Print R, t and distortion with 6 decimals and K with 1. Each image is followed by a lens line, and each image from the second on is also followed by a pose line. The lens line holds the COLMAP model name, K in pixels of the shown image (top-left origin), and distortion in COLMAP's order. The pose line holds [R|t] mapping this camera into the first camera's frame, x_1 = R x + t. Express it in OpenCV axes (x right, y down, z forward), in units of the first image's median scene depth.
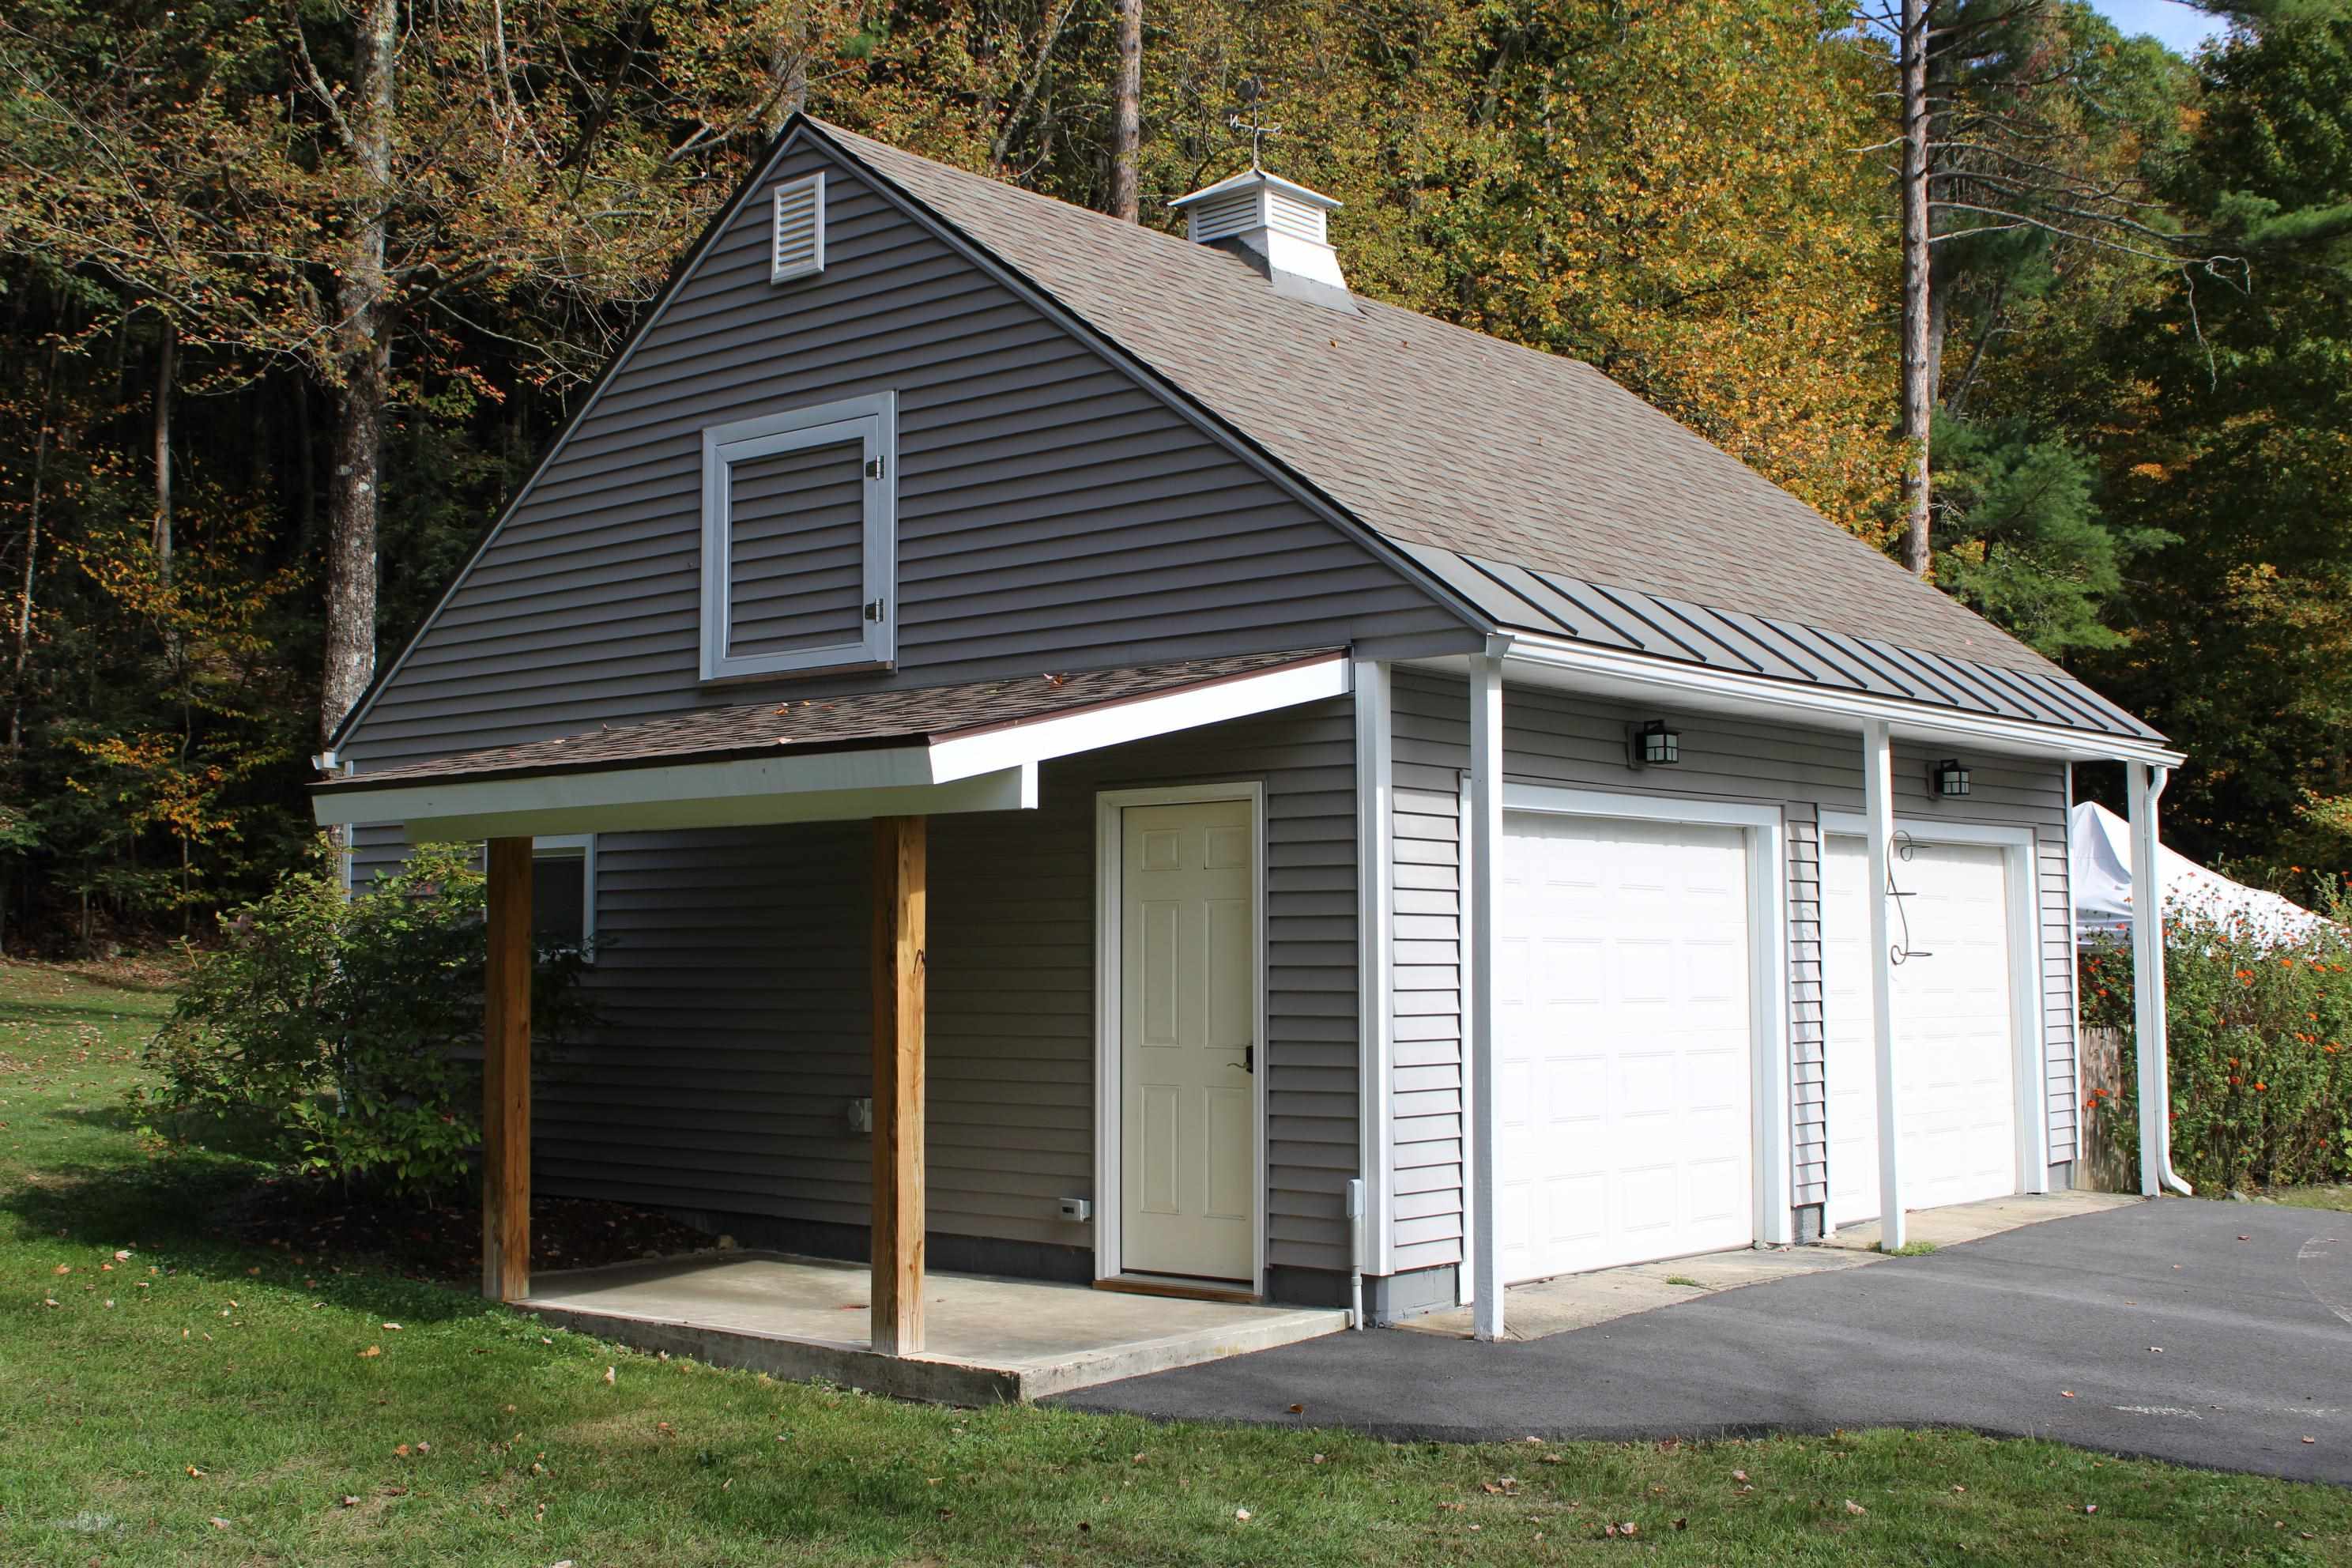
lens RADIAL K [[2645.9, 0, 1181.5], [0, 2645.9, 771.3], [0, 0, 1]] dist [-0.071941, 0.000000]
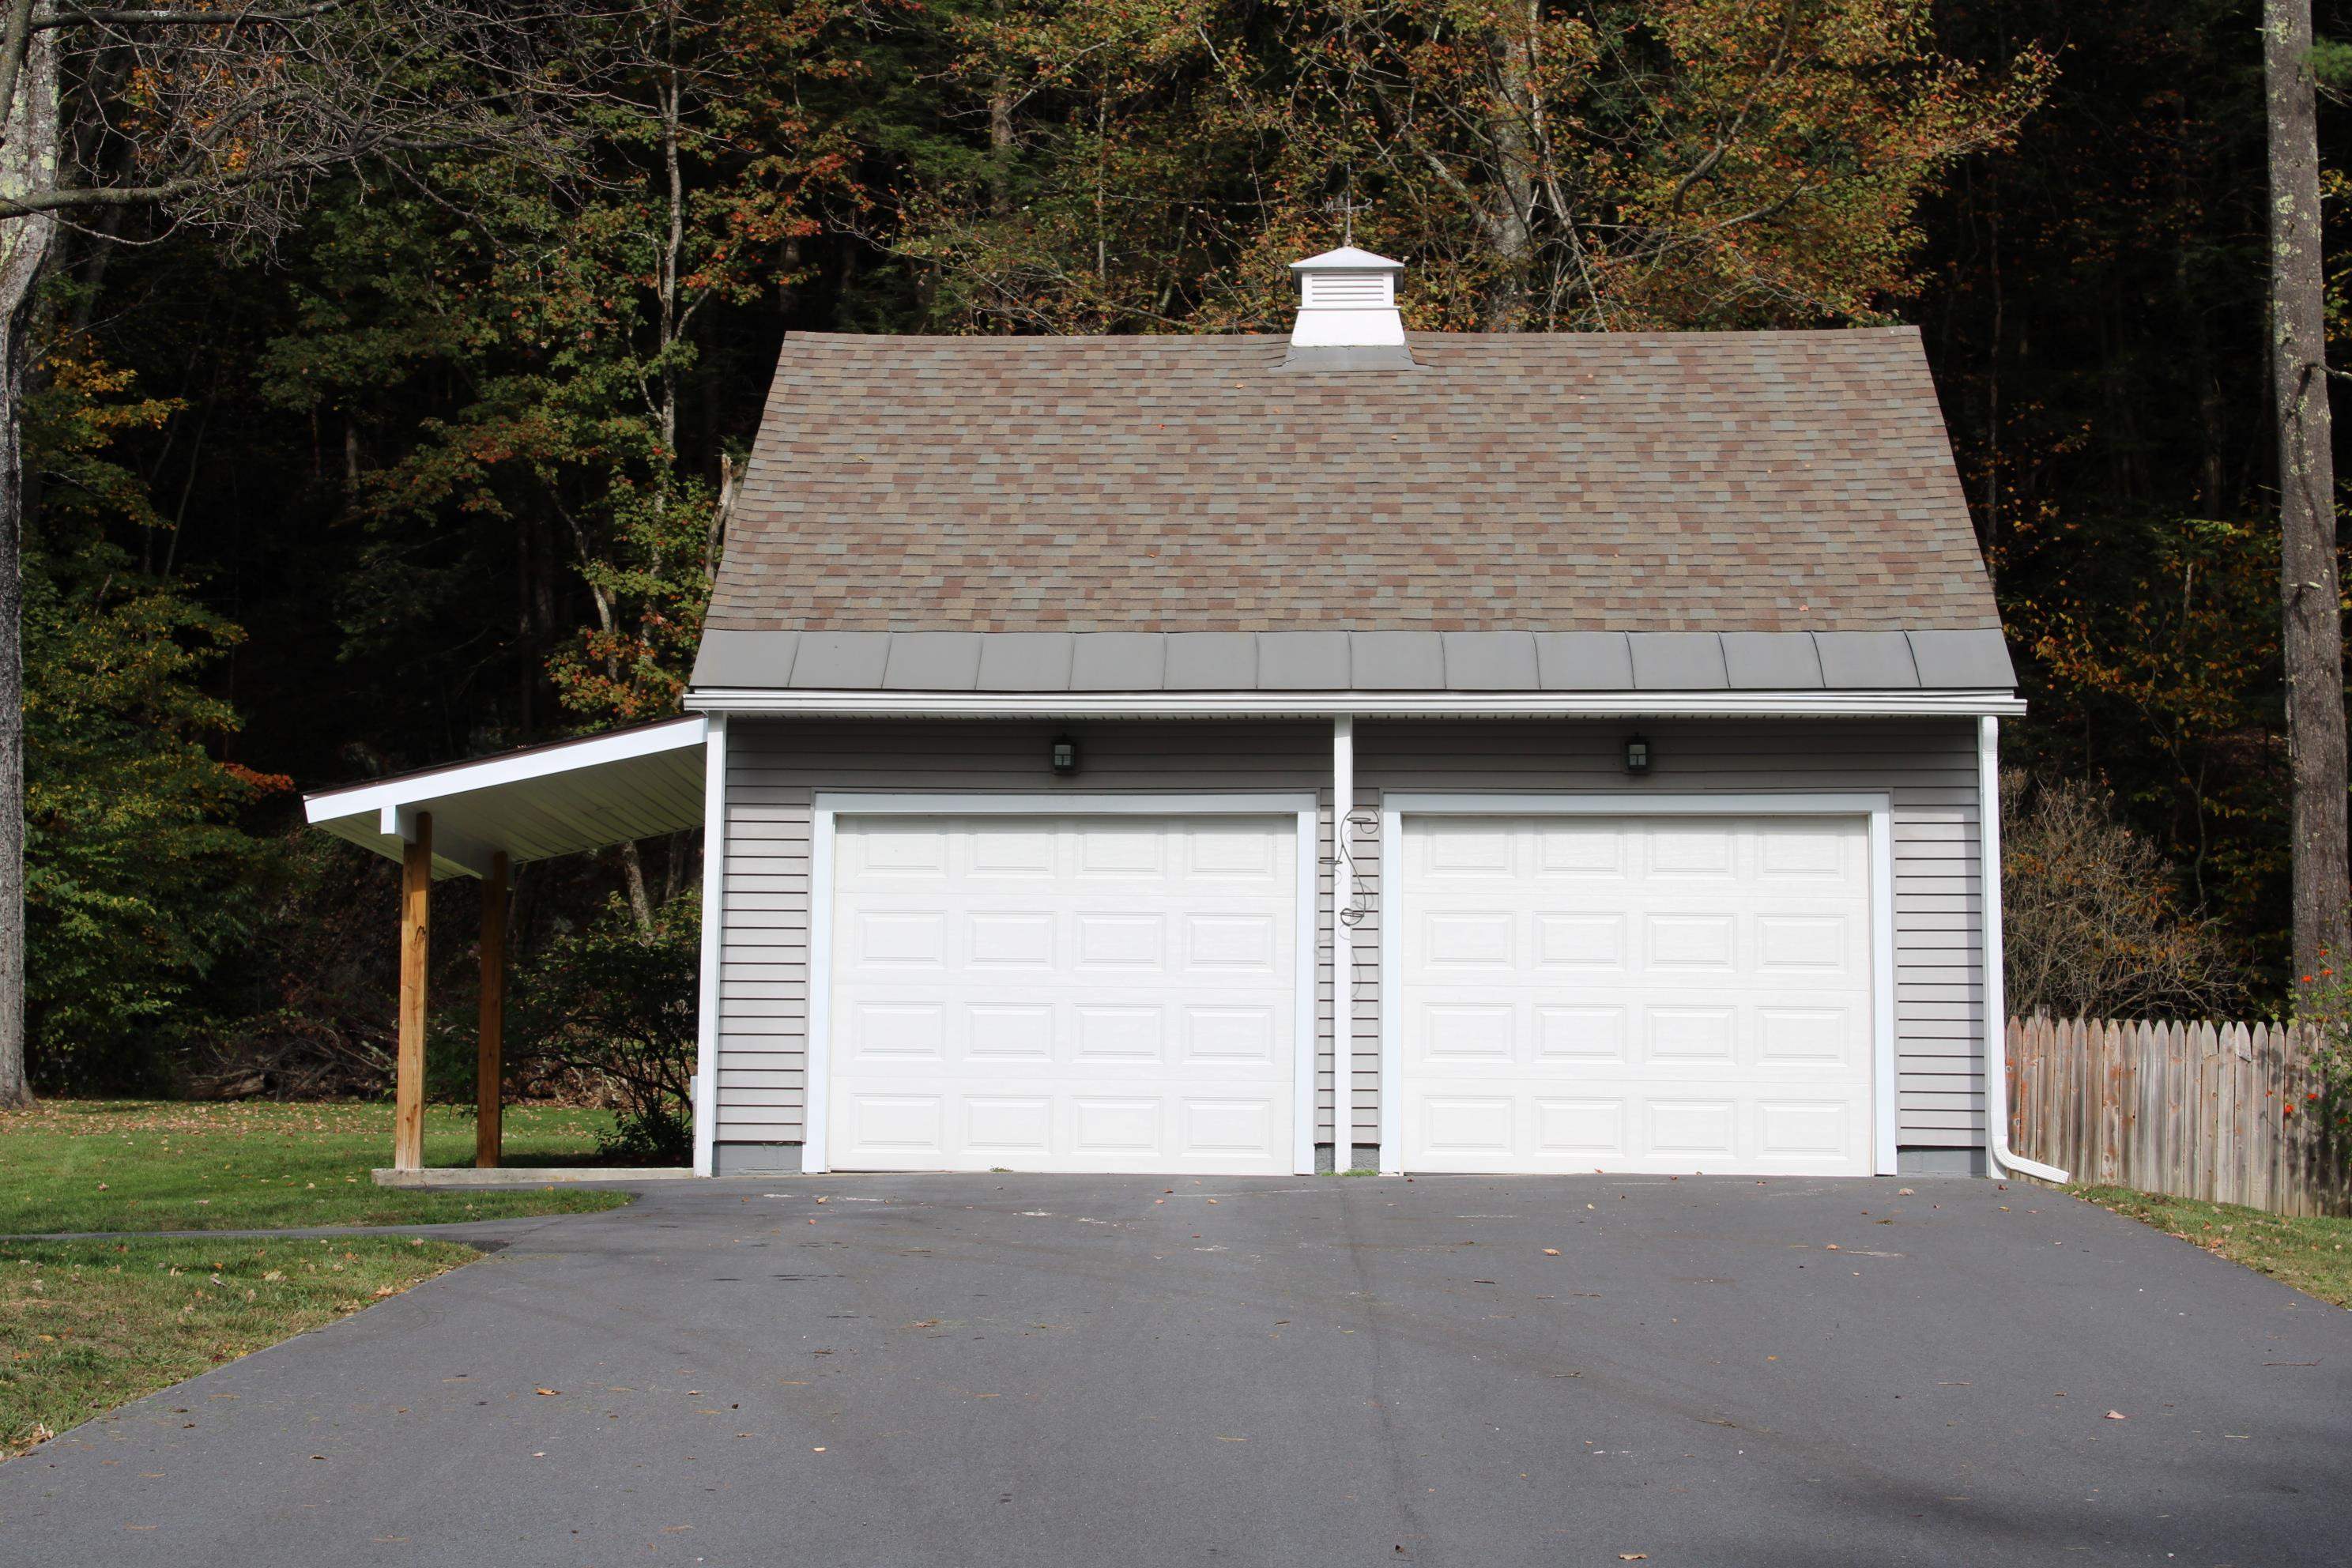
lens RADIAL K [[4573.3, 0, 1175.2], [0, 4573.3, 780.2], [0, 0, 1]] dist [0.048446, 0.000000]
pose [[0.606270, -0.079955, -0.791229, 1.853845], [0.049173, 0.996798, -0.063050, 0.136496], [0.793737, -0.000682, 0.608261, -0.267045]]
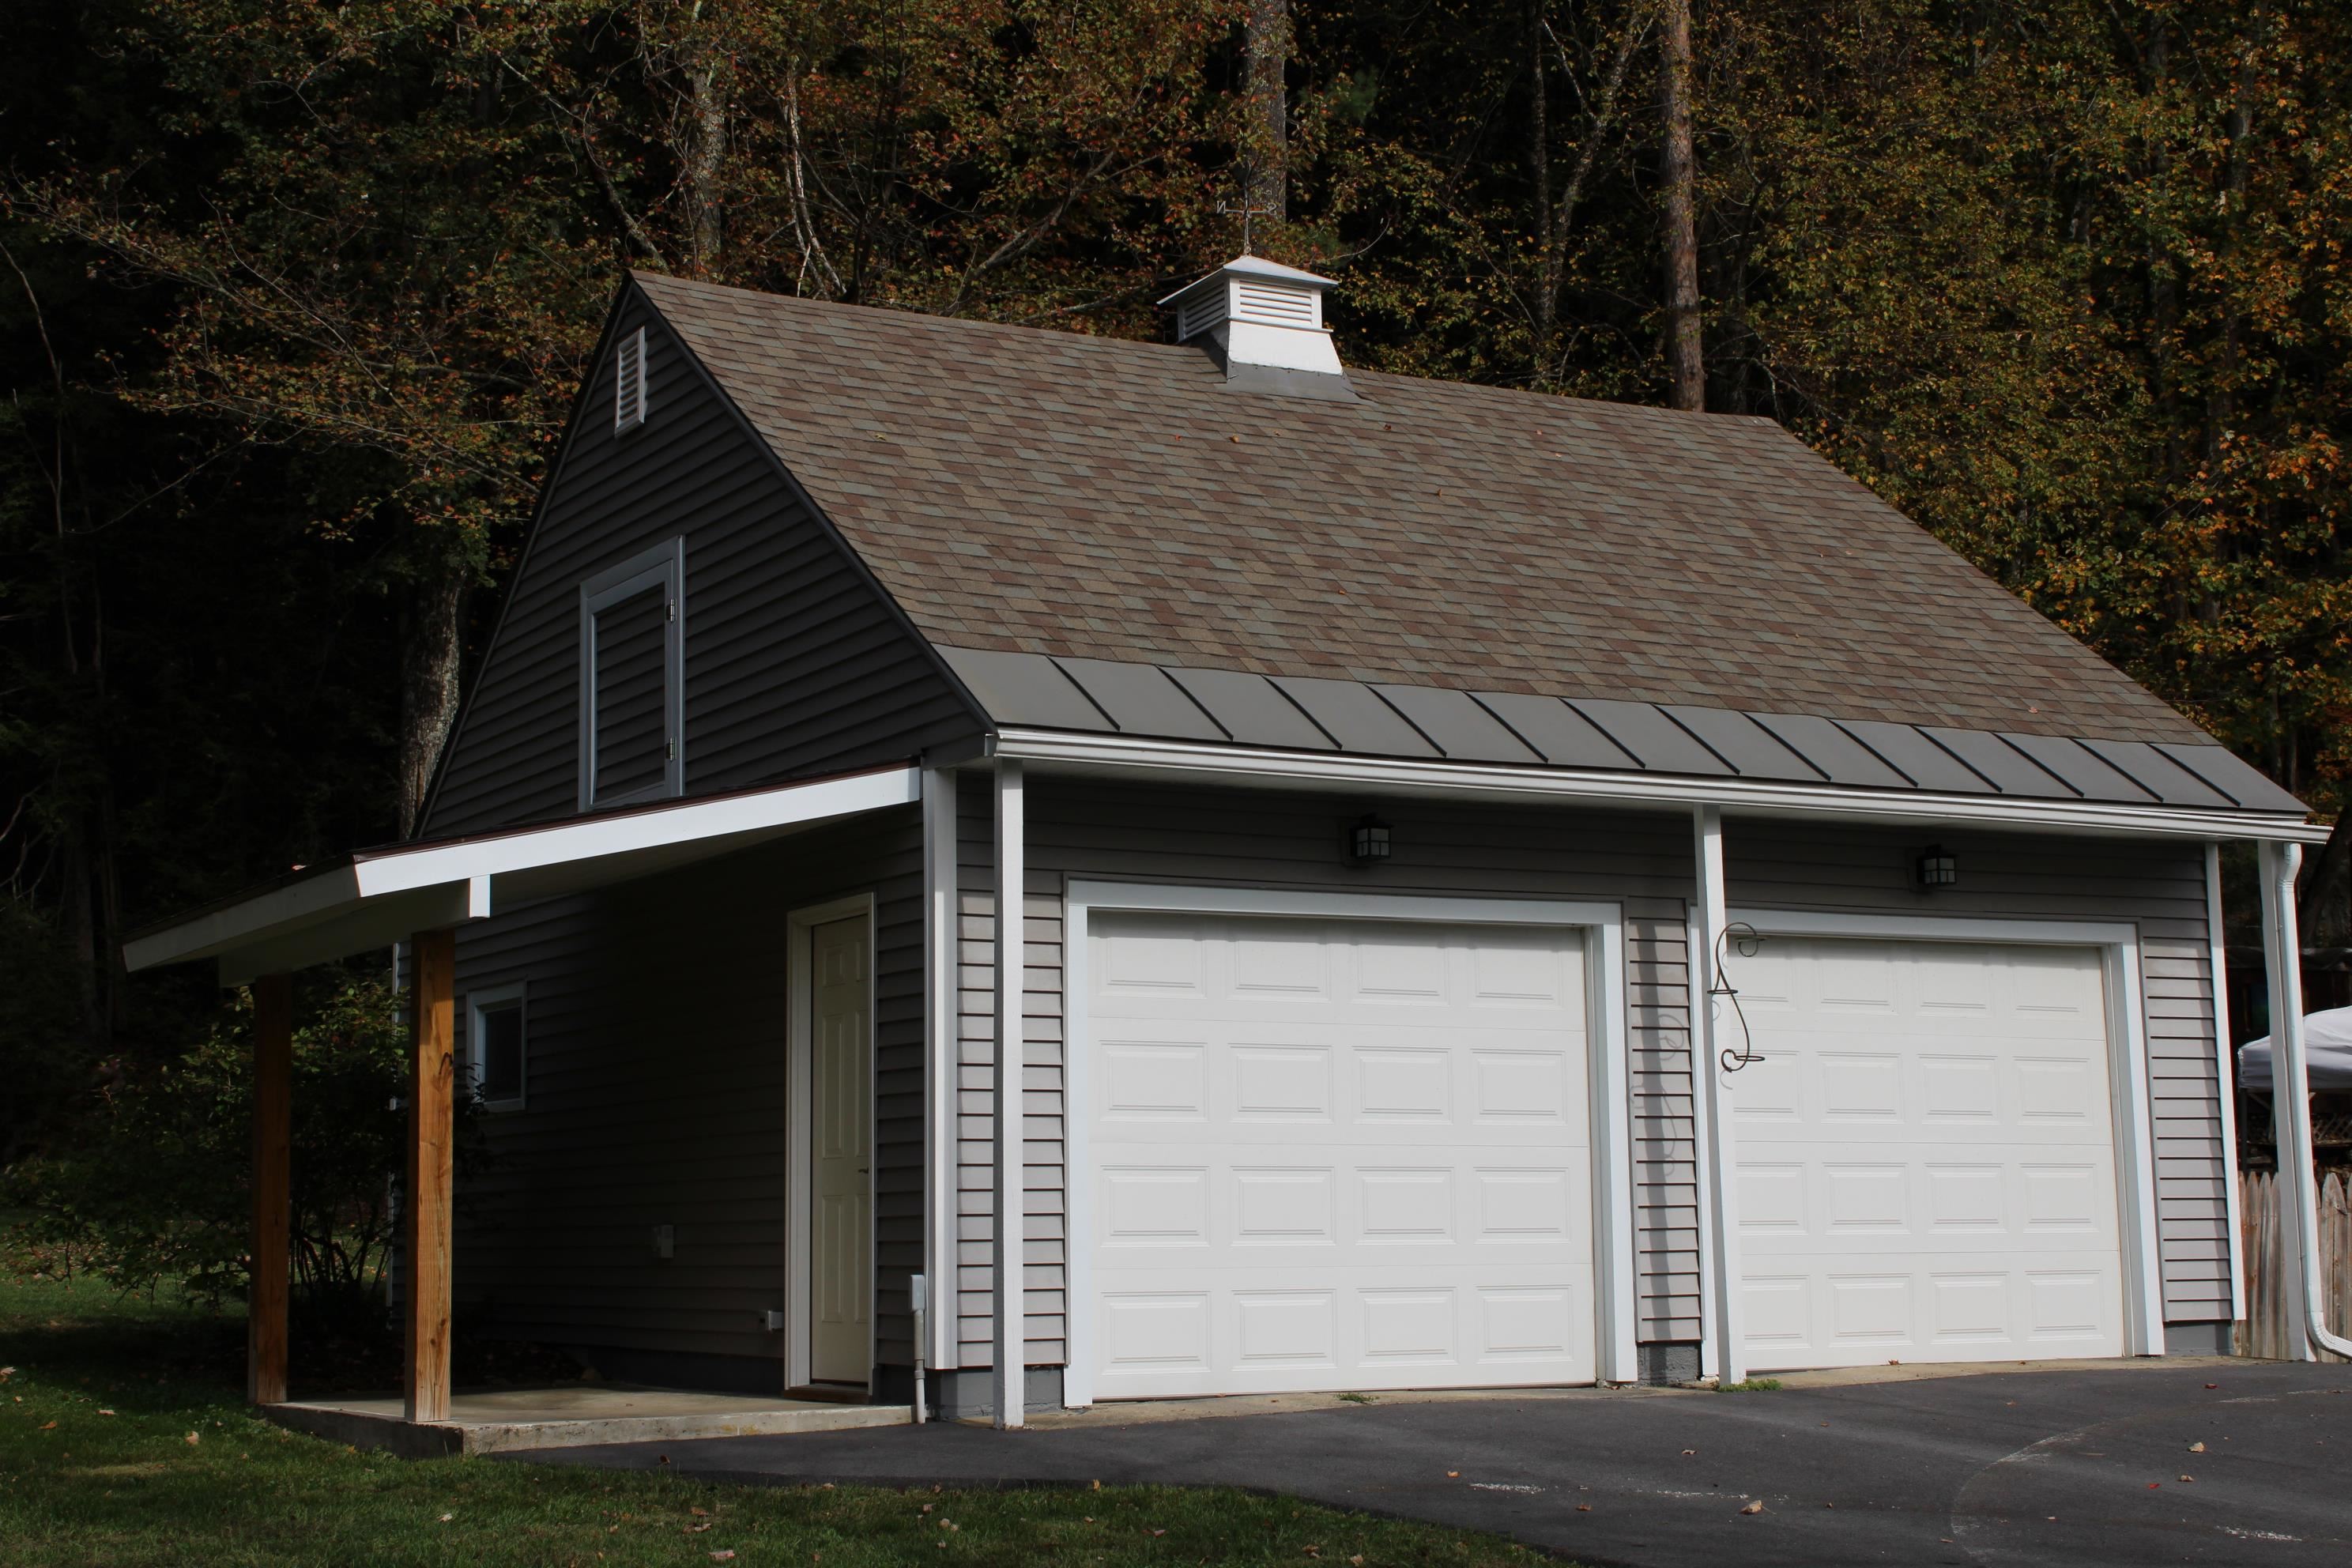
lens RADIAL K [[3416.6, 0, 1175.6], [0, 3416.6, 794.0], [0, 0, 1]] dist [-0.037299, 0.000000]
pose [[0.936636, -0.054825, -0.345986, 0.522337], [0.036704, 0.997600, -0.058715, 0.041676], [0.348375, 0.042295, 0.936401, -0.174630]]
